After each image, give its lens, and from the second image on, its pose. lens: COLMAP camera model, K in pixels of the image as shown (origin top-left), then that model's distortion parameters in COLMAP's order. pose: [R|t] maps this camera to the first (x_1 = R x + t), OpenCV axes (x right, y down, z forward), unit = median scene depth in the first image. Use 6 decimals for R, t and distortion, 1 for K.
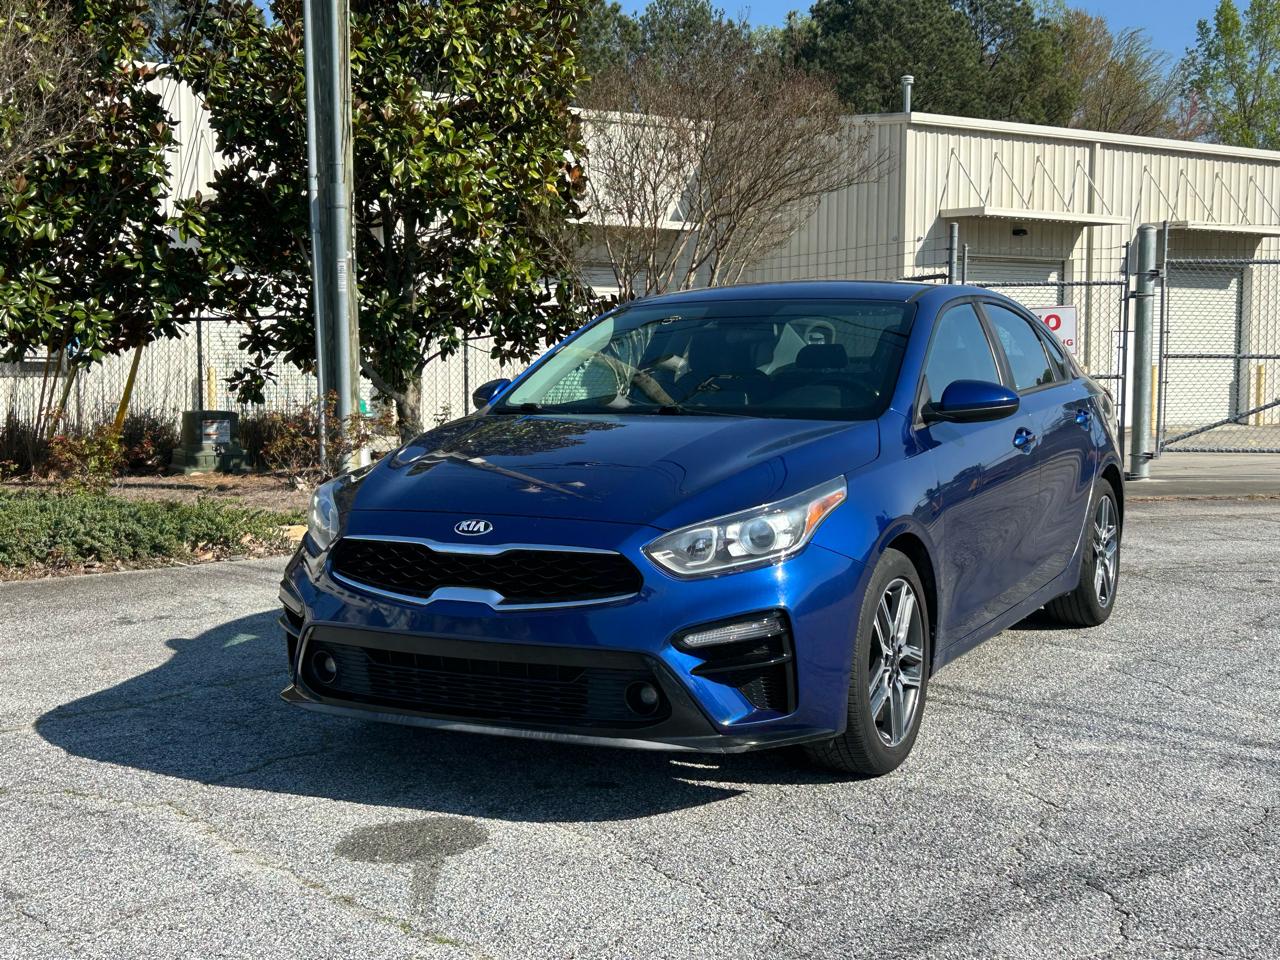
lens RADIAL K [[1738.8, 0, 640.0], [0, 1738.8, 480.0], [0, 0, 1]] dist [0.201998, -0.640135]
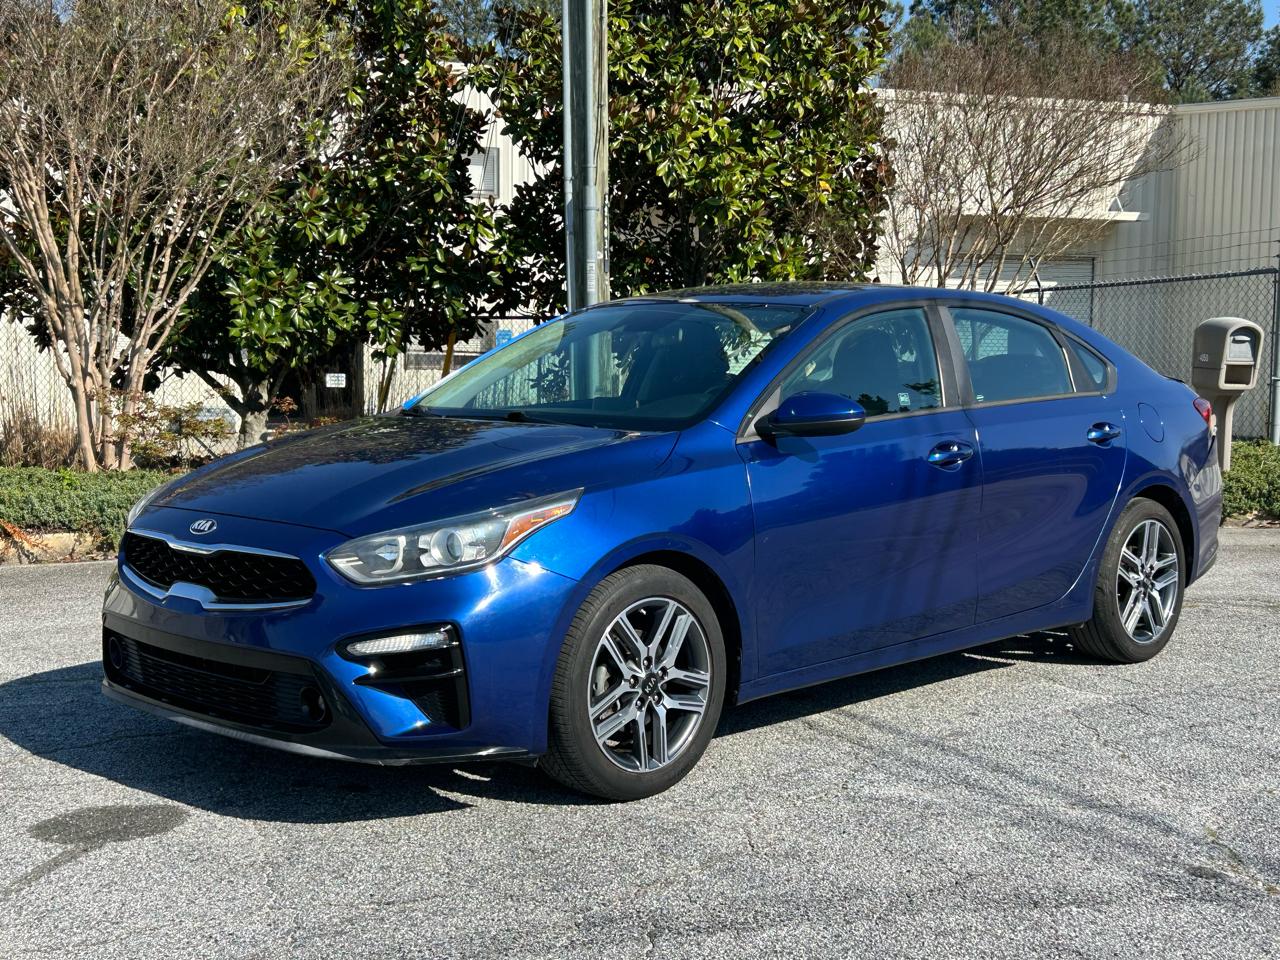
lens RADIAL K [[1738.8, 0, 640.0], [0, 1738.8, 480.0], [0, 0, 1]] dist [0.201998, -0.640135]
pose [[0.950183, 0.032700, -0.309972, 0.407930], [-0.031782, 0.999463, 0.008012, -0.014291], [0.310067, 0.002239, 0.950712, 0.085782]]
